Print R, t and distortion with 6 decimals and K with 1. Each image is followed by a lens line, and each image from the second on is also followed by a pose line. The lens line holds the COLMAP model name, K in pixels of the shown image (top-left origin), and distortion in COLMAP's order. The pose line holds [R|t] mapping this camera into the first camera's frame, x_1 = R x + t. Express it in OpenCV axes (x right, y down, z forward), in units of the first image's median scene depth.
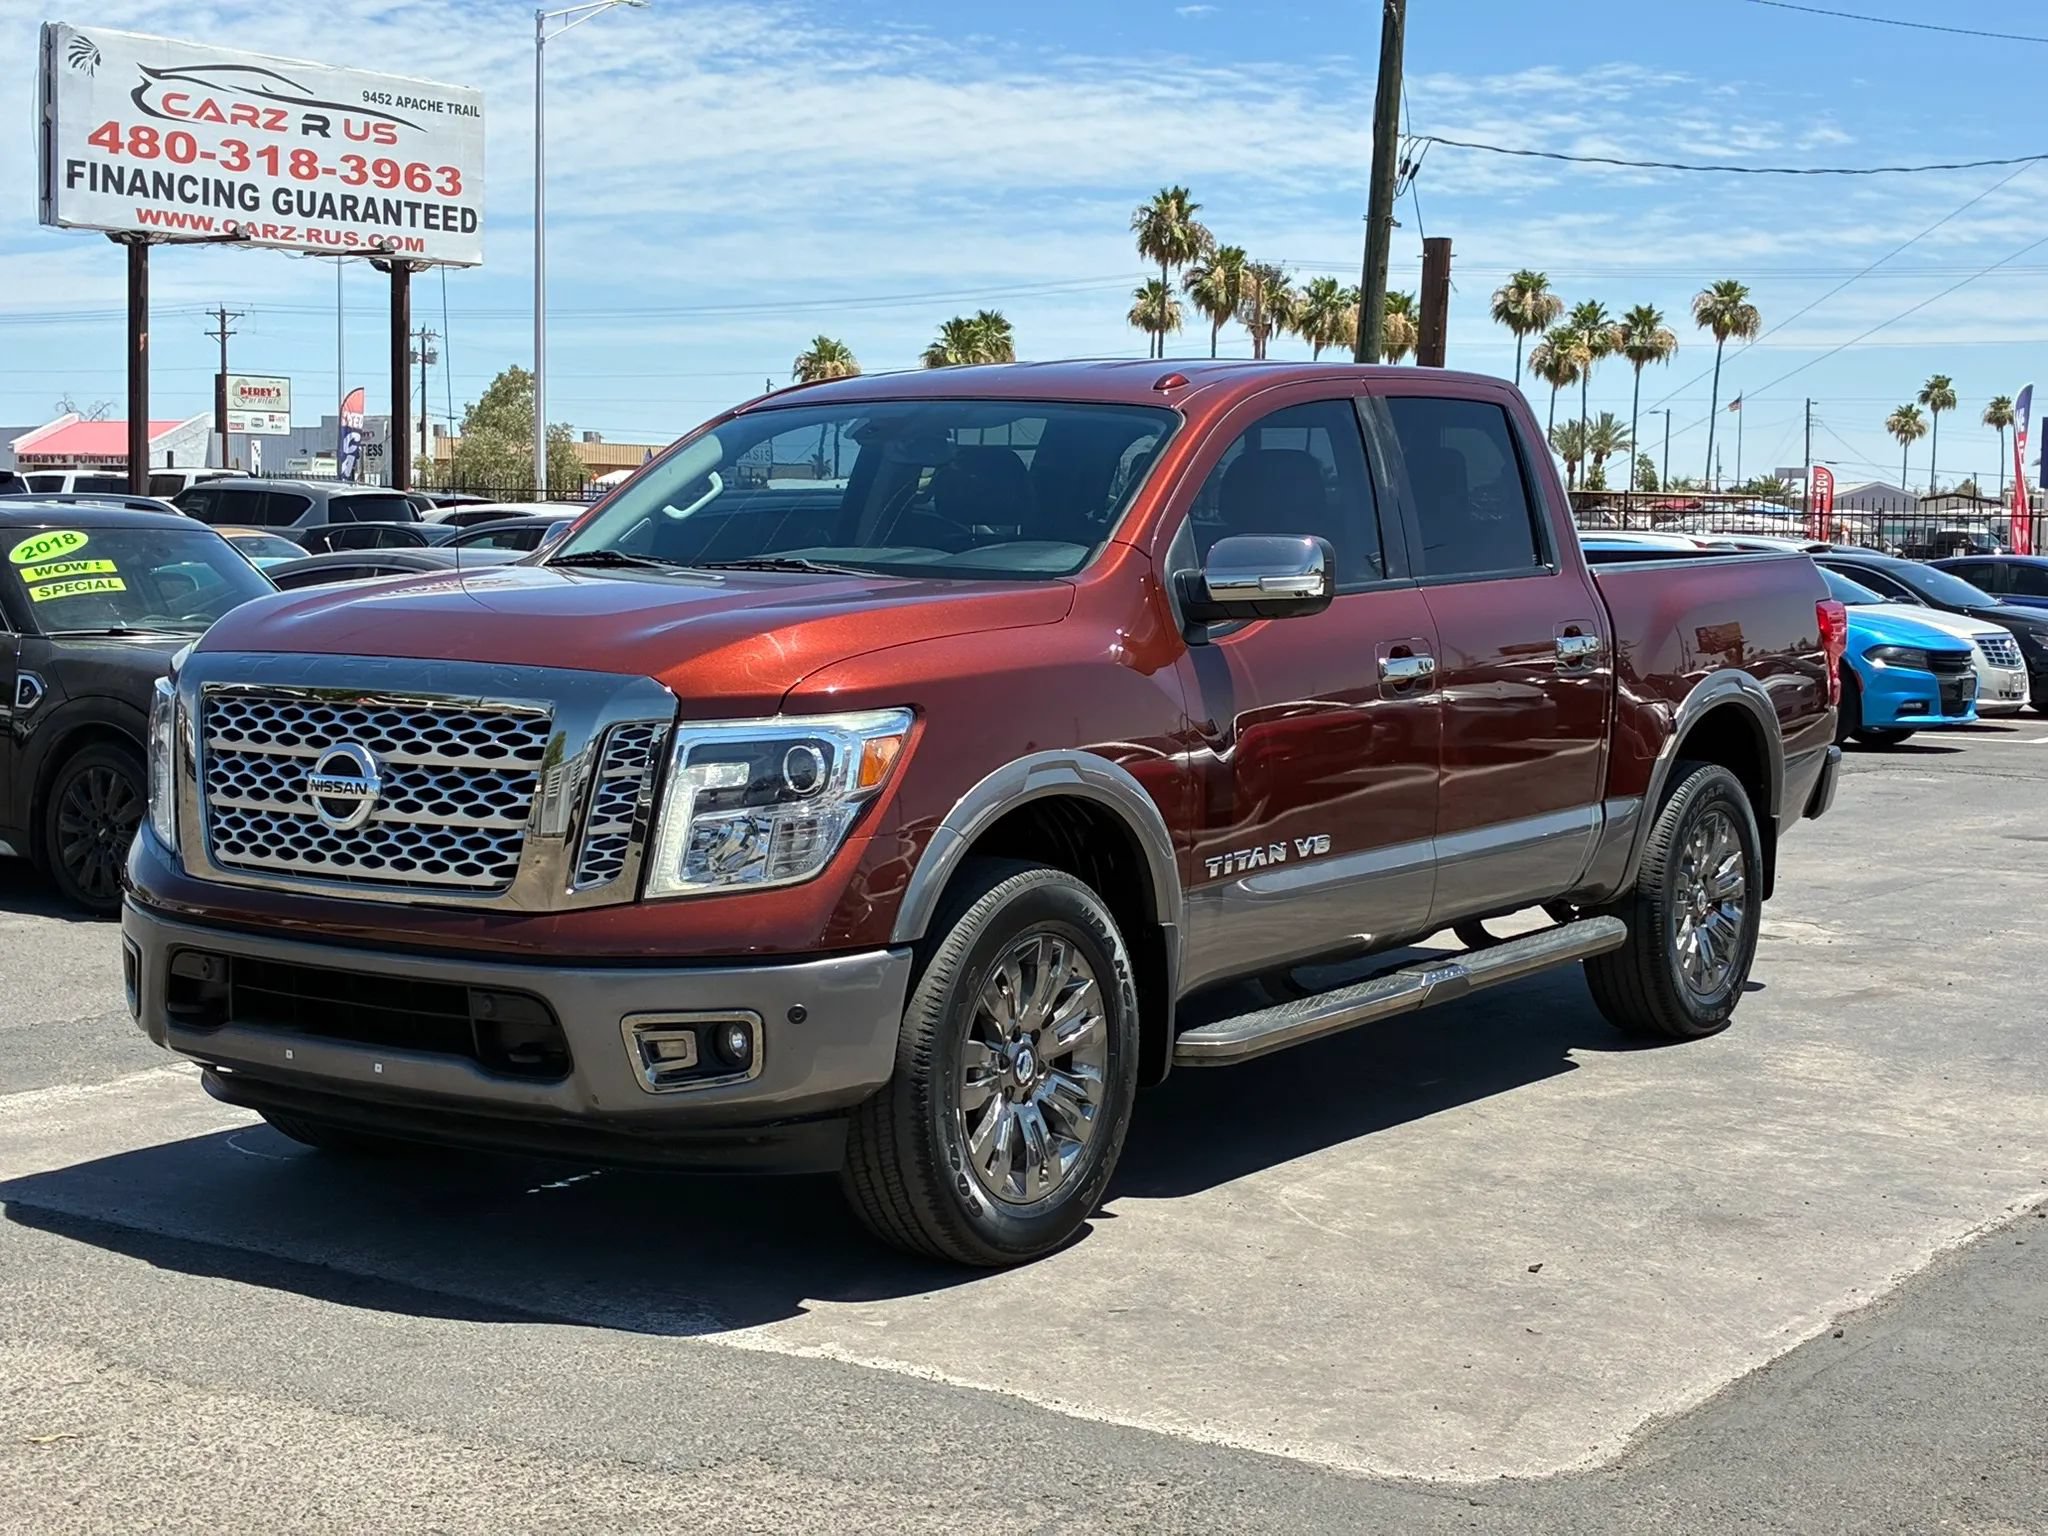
lens RADIAL K [[3066.0, 0, 1022.1], [0, 3066.0, 763.5], [0, 0, 1]] dist [0.206328, -0.950521]
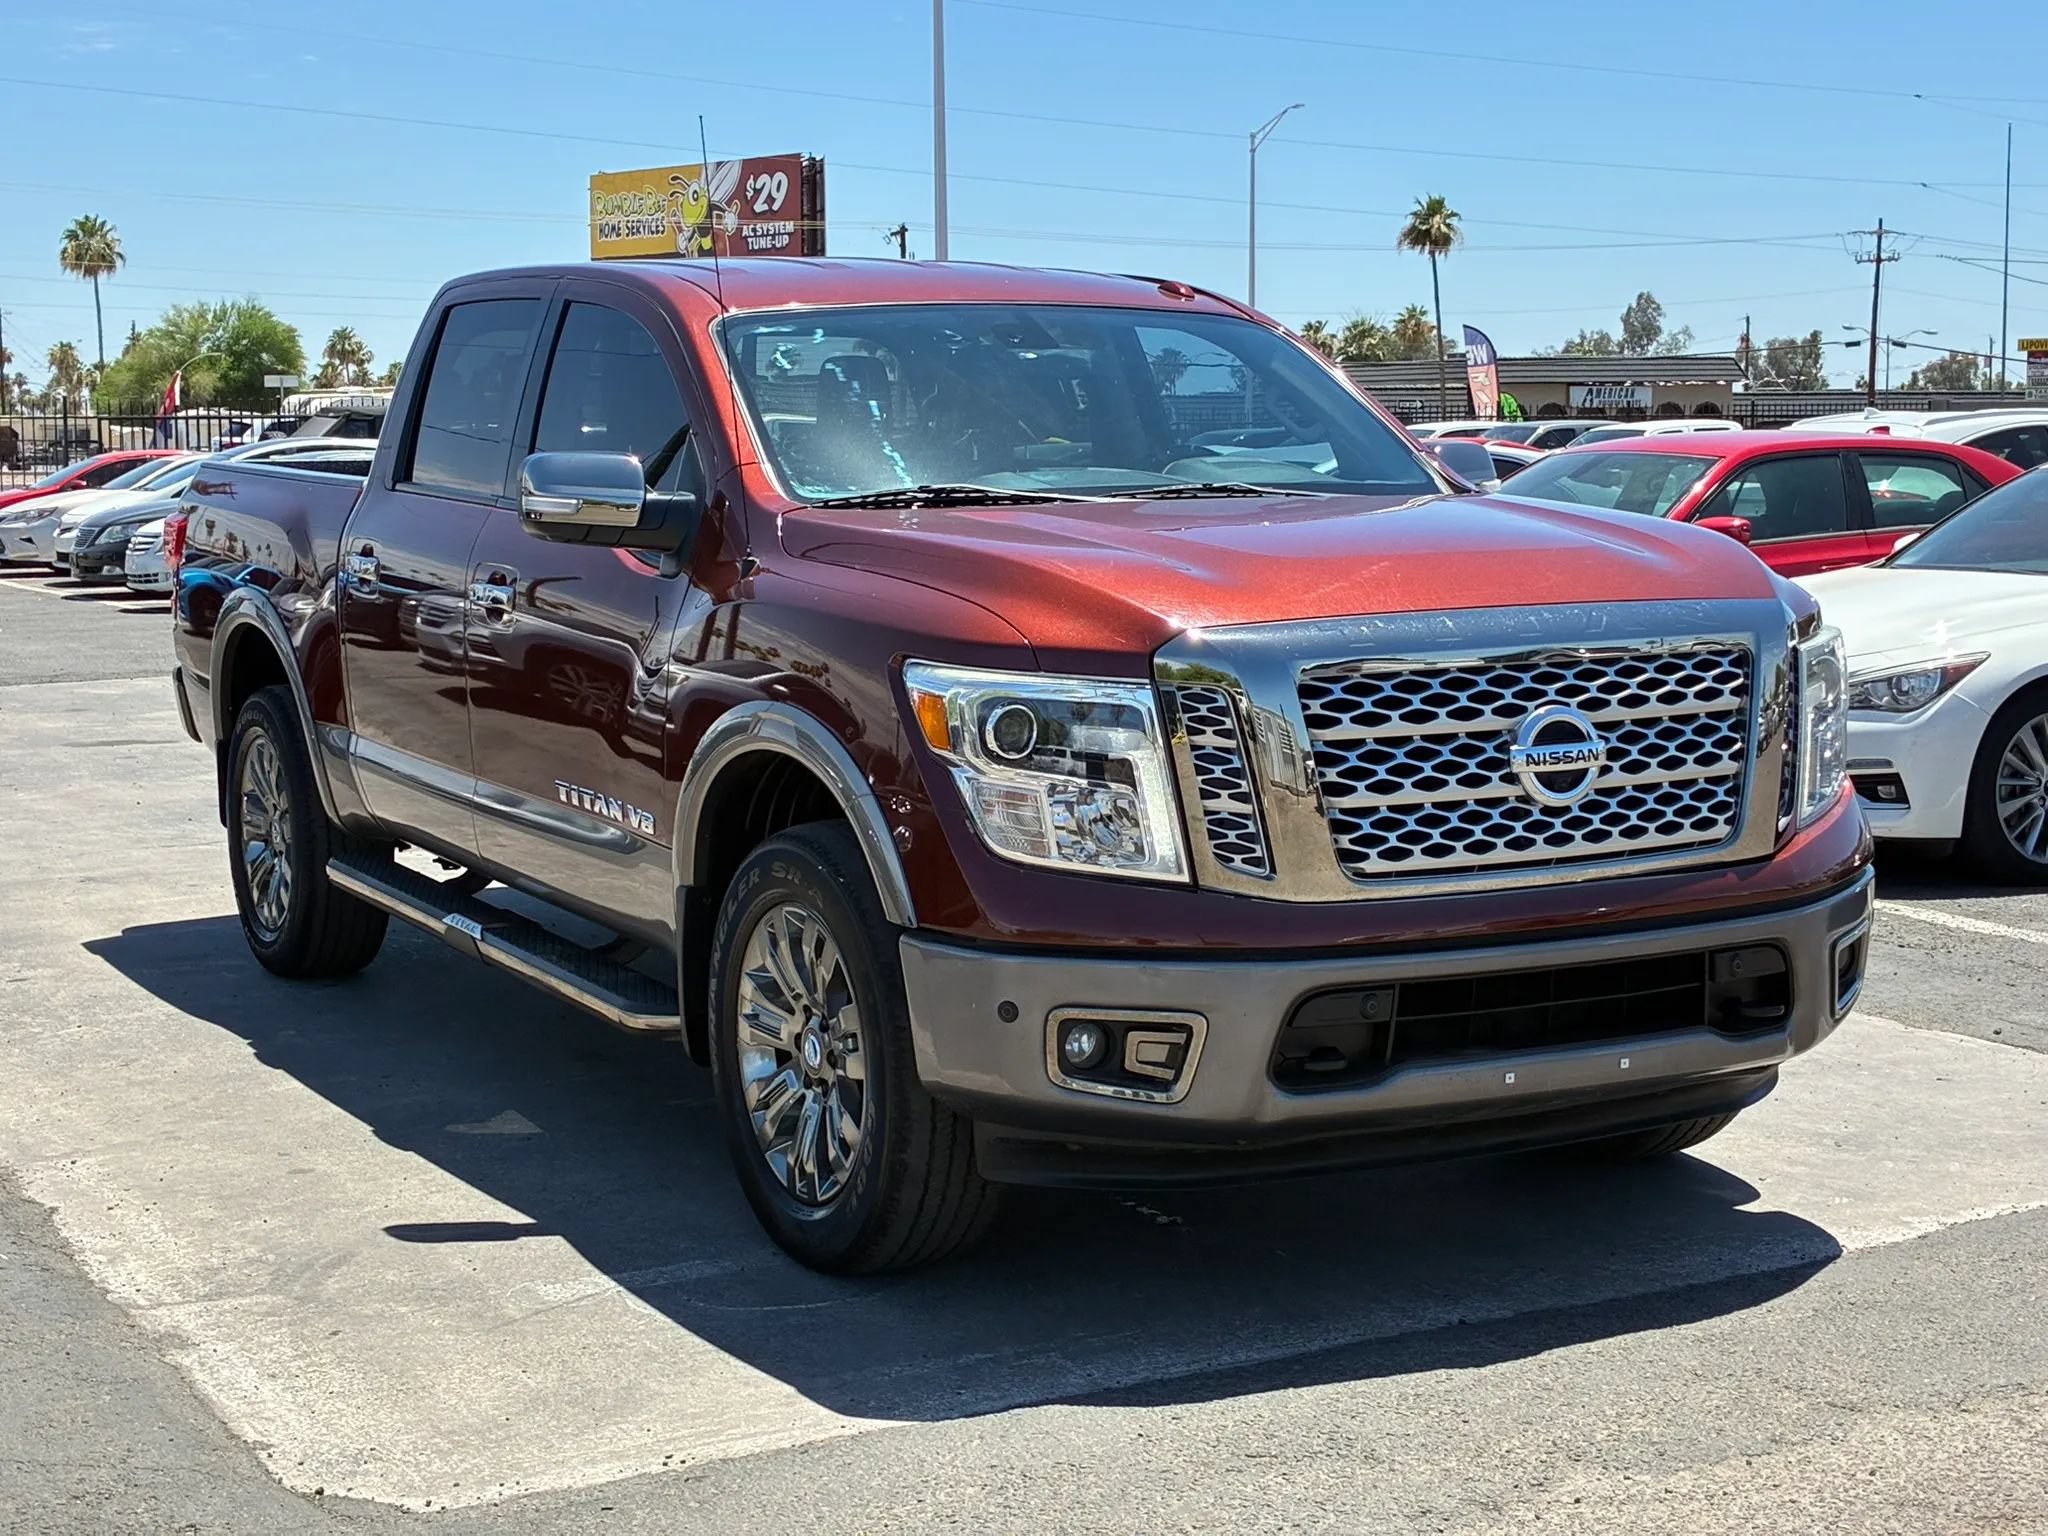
lens RADIAL K [[3066.0, 0, 1022.1], [0, 3066.0, 763.5], [0, 0, 1]] dist [0.206328, -0.950521]
pose [[0.452434, -0.116809, 0.884115, -1.053062], [0.085142, 0.992514, 0.087561, -0.079212], [-0.887724, 0.035660, 0.458993, 0.734958]]
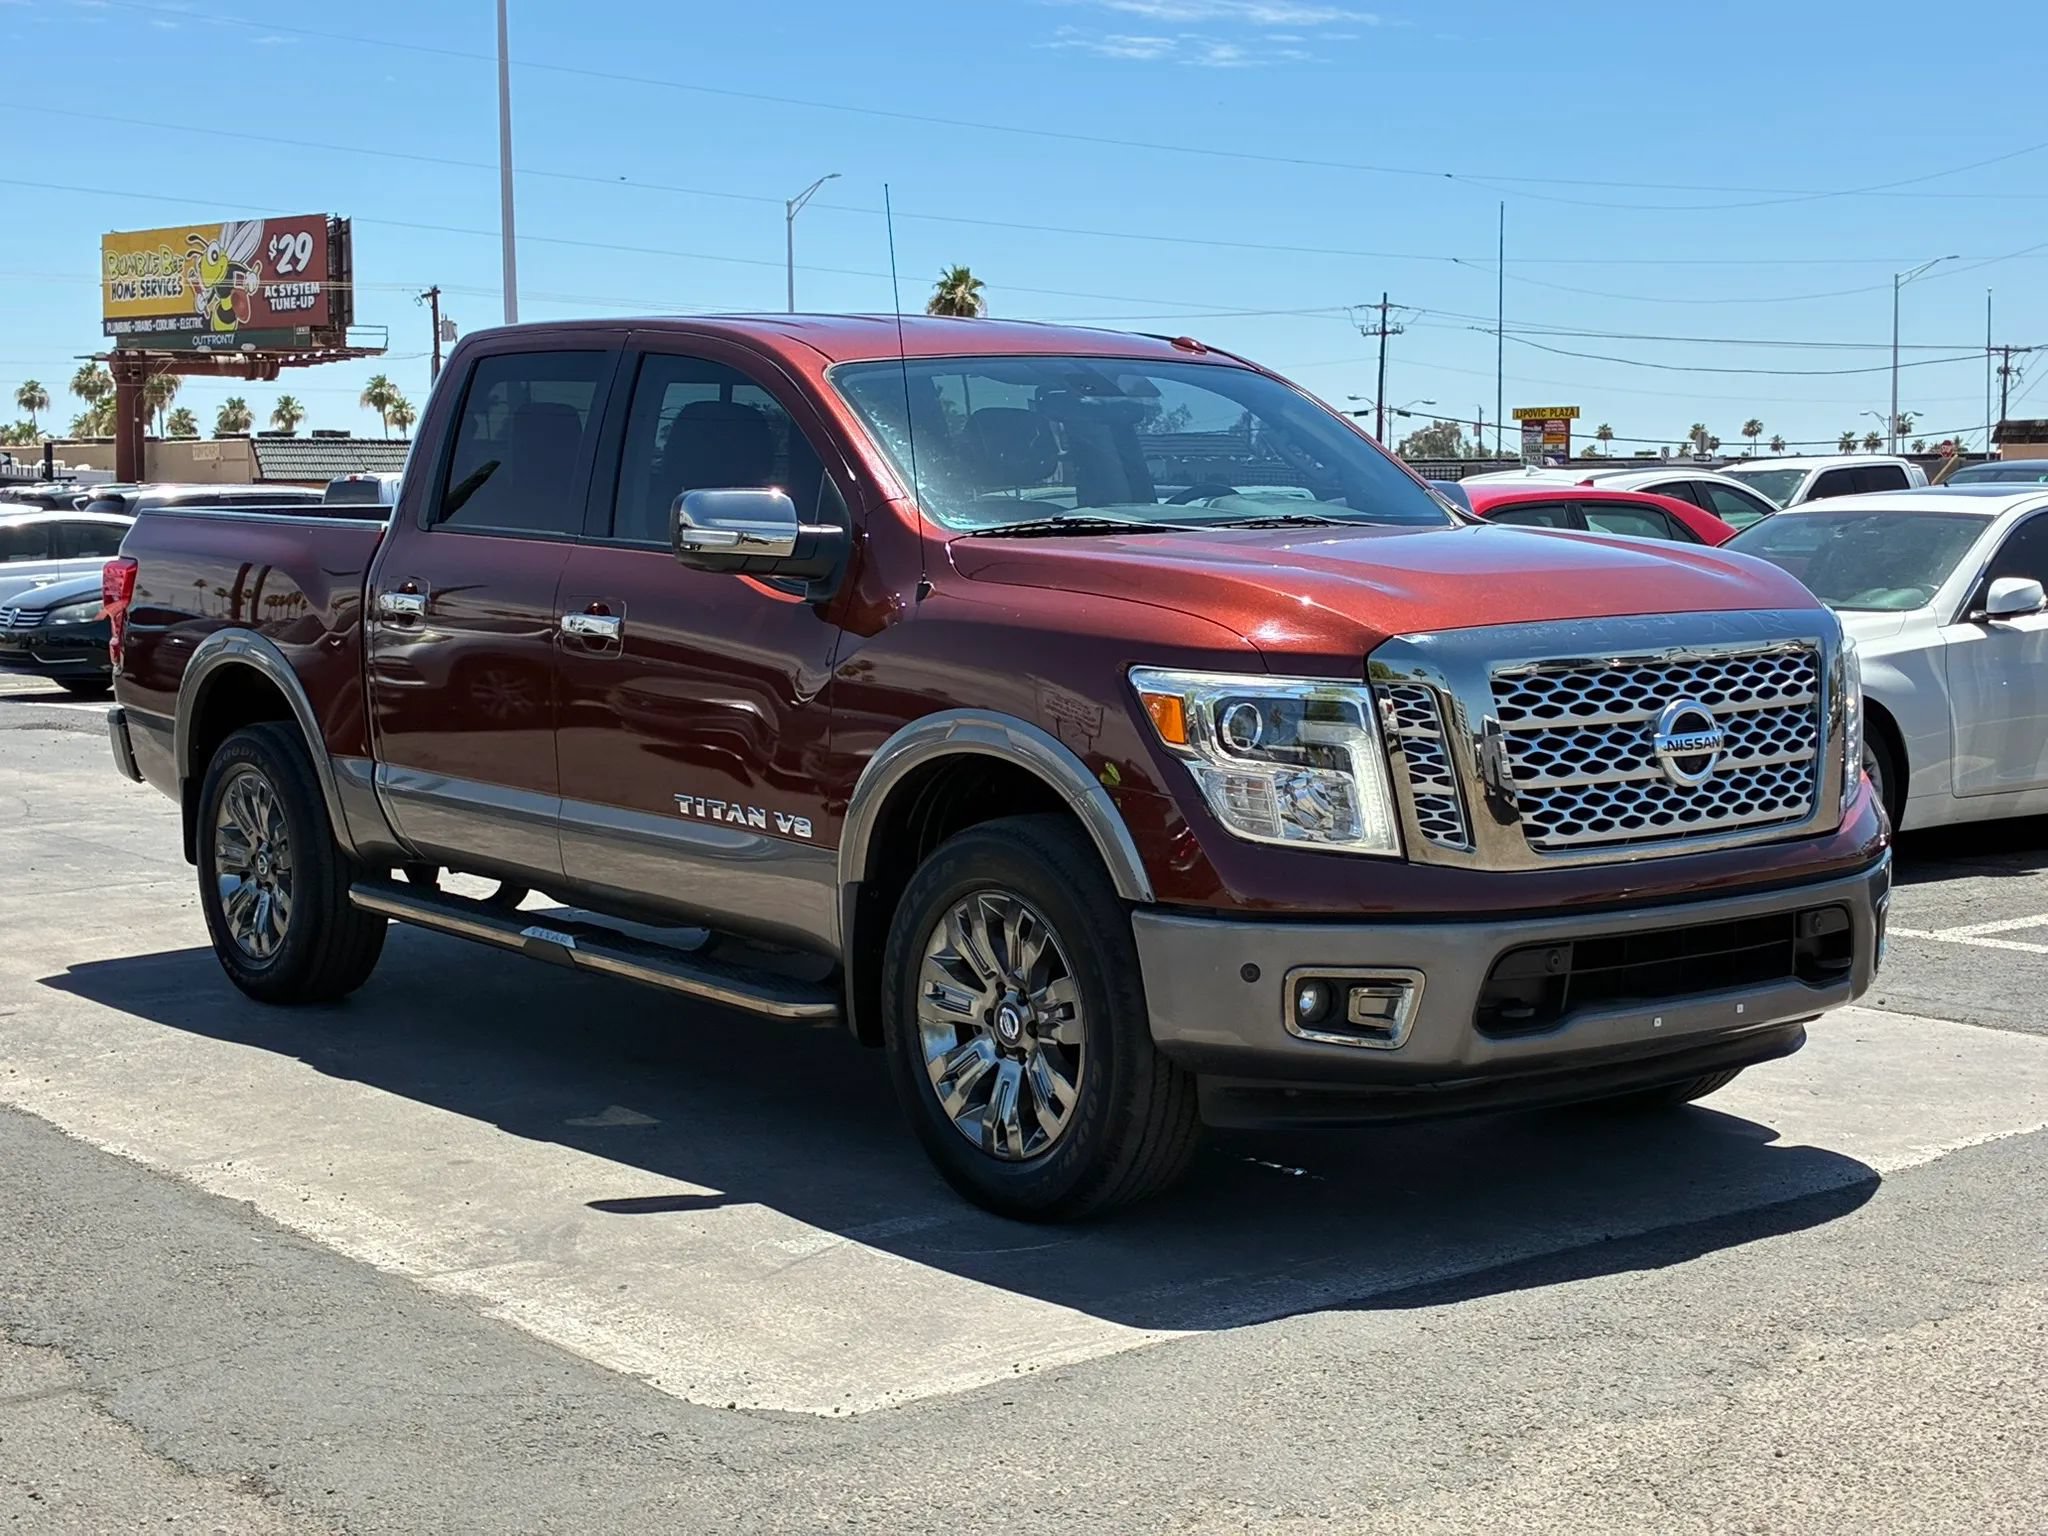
lens RADIAL K [[3066.0, 0, 1022.1], [0, 3066.0, 763.5], [0, 0, 1]] dist [0.206328, -0.950521]
pose [[0.307663, -0.104145, 0.945779, -1.237119], [0.089575, 0.992748, 0.080178, -0.086031], [-0.947270, 0.060051, 0.314760, 0.888121]]
